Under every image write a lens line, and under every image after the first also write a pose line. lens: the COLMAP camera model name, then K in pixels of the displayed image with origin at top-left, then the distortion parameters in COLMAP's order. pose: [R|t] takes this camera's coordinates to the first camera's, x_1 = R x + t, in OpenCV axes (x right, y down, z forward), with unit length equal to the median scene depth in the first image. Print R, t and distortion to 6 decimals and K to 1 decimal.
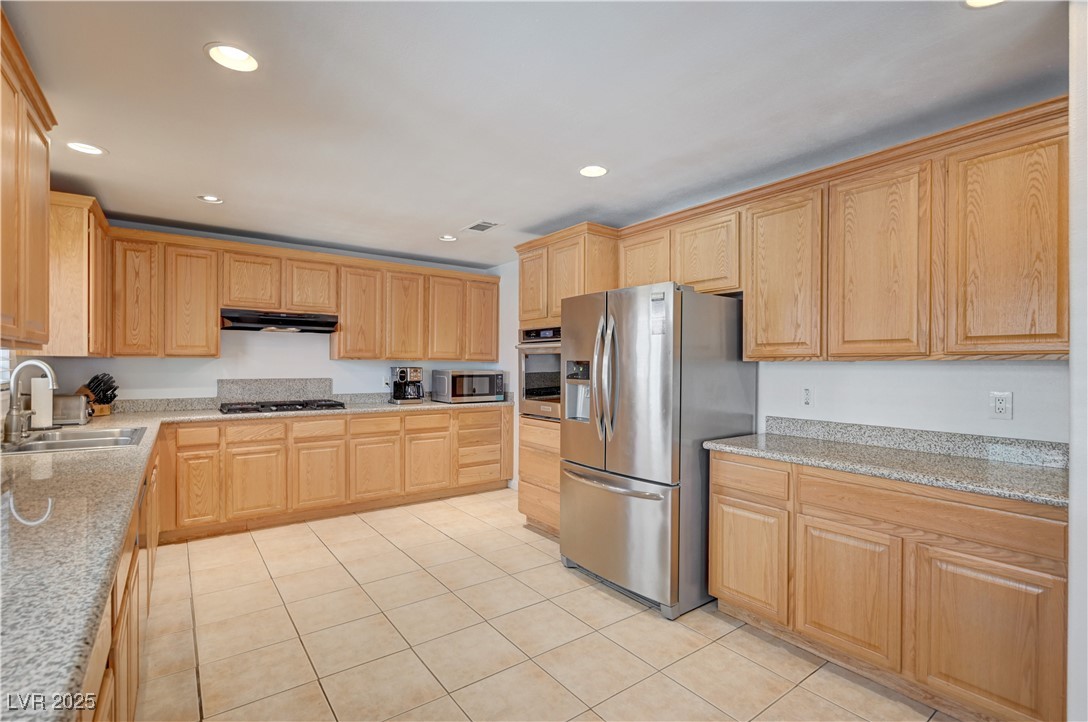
lens RADIAL K [[488.6, 0, 539.6], [0, 488.6, 369.3], [0, 0, 1]] dist [-0.002232, 0.003330]
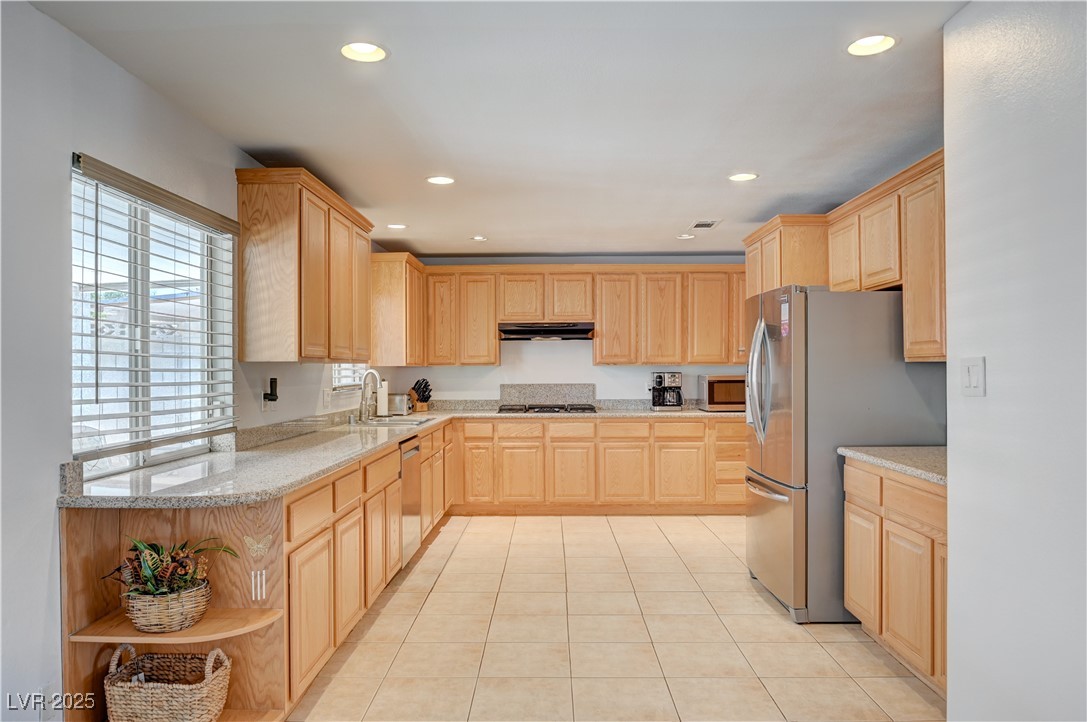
lens RADIAL K [[726.7, 0, 557.6], [0, 726.7, 371.2], [0, 0, 1]] dist [-0.003208, -0.008218]
pose [[0.806797, -0.008842, -0.590763, 0.484082], [0.005618, 0.999958, -0.007294, 0.003778], [0.590803, 0.002566, 0.806812, -0.314028]]
